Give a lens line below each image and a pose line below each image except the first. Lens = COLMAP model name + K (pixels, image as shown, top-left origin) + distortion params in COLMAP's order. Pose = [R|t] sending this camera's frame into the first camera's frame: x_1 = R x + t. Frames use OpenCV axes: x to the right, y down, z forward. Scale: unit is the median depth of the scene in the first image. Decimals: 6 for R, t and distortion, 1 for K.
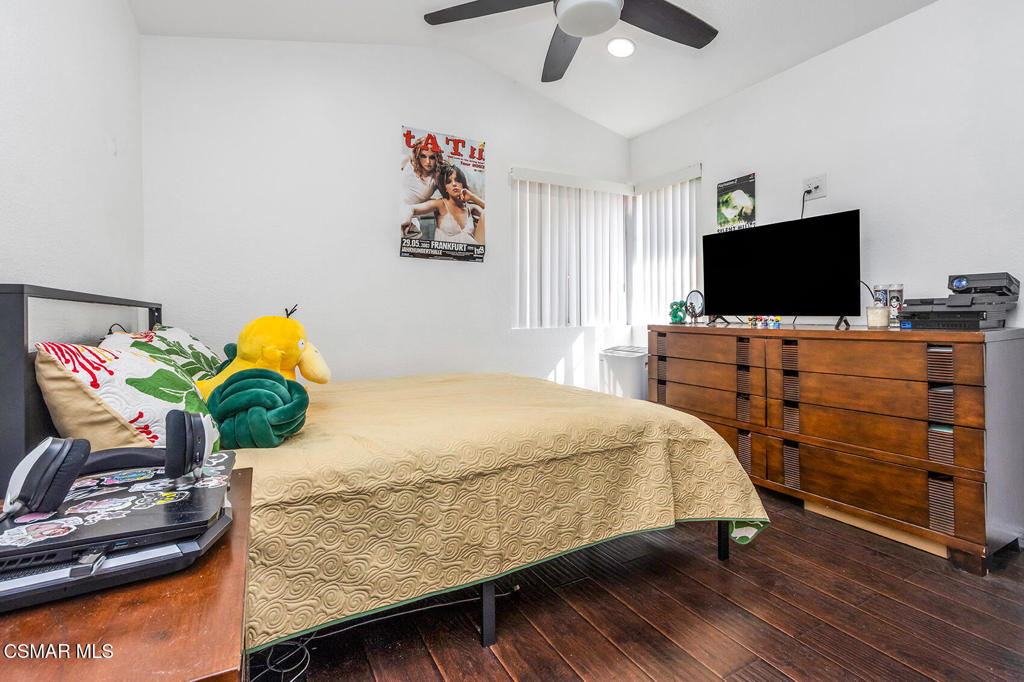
lens RADIAL K [[466.5, 0, 509.3], [0, 466.5, 313.3], [0, 0, 1]] dist [0.001173, 0.000083]
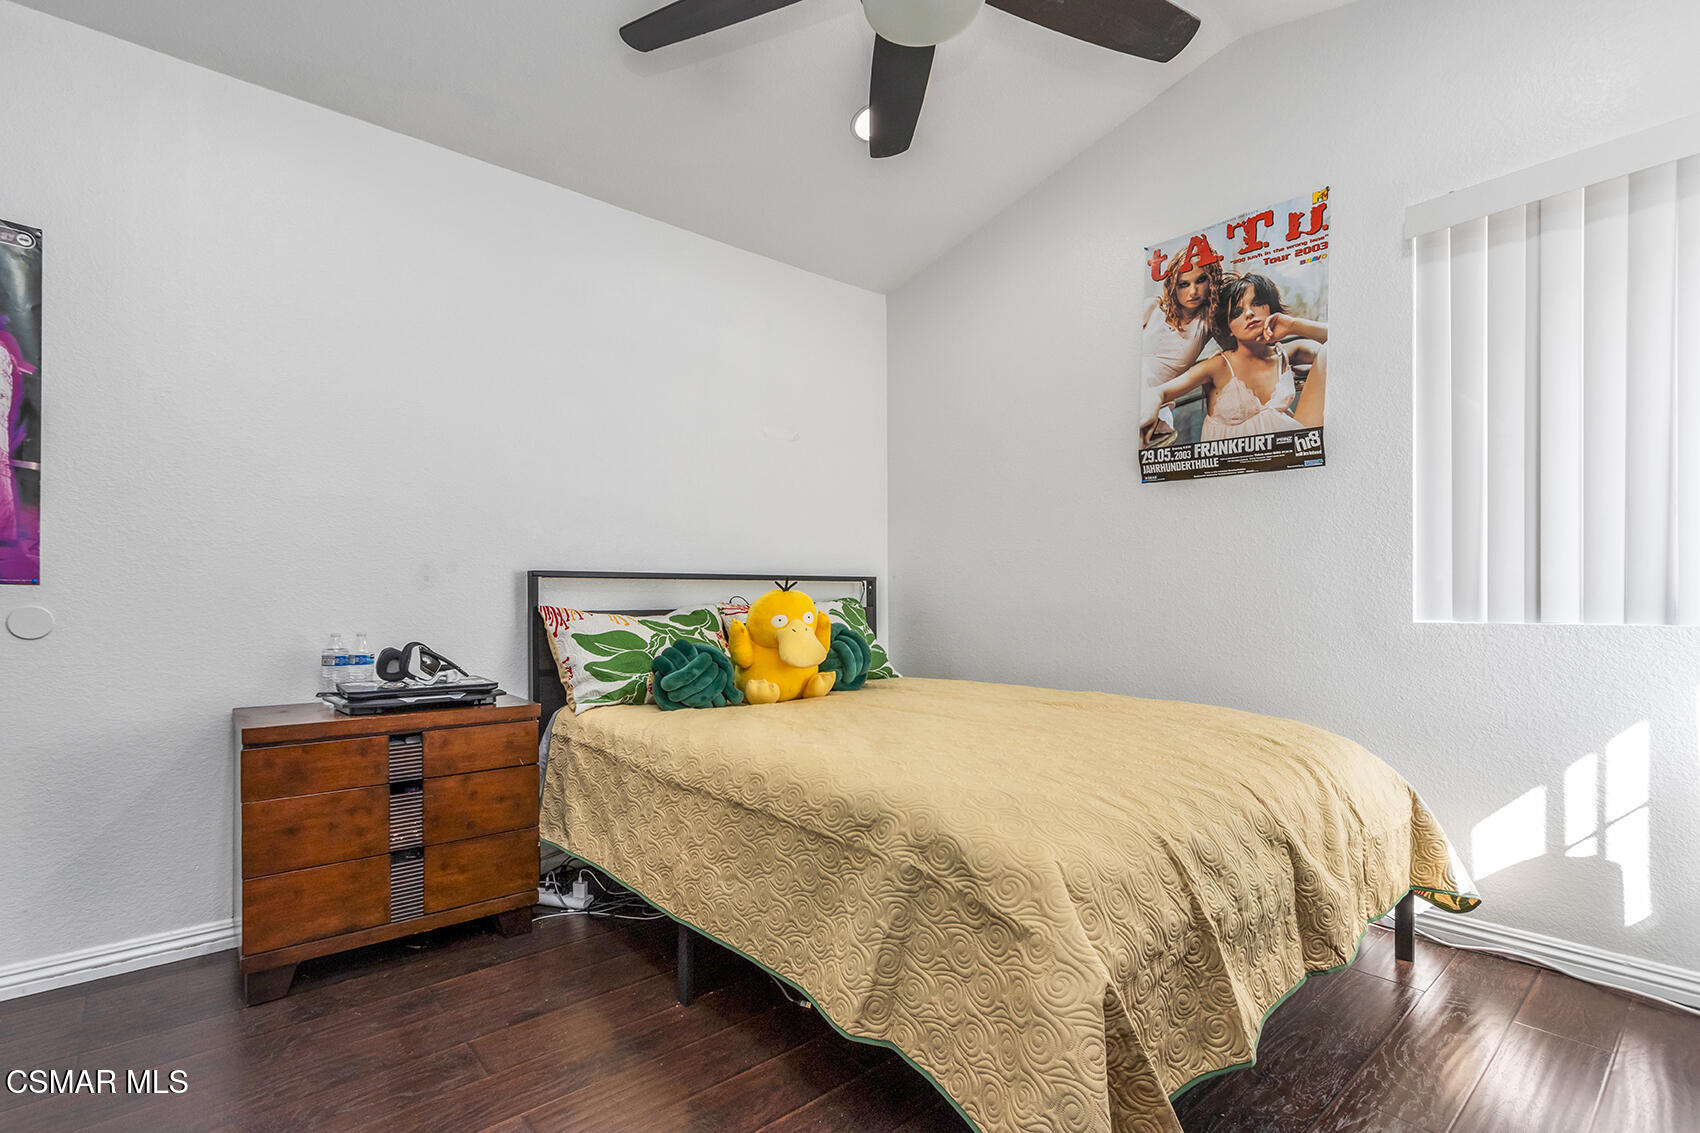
lens RADIAL K [[807.2, 0, 880.8], [0, 807.2, 590.7], [0, 0, 1]] dist [0.003285, 0.000131]
pose [[0.241091, 0.002480, -0.970499, 0.606005], [0.005648, 0.999976, 0.003959, 0.001394], [0.970486, -0.006436, 0.241072, 0.440859]]
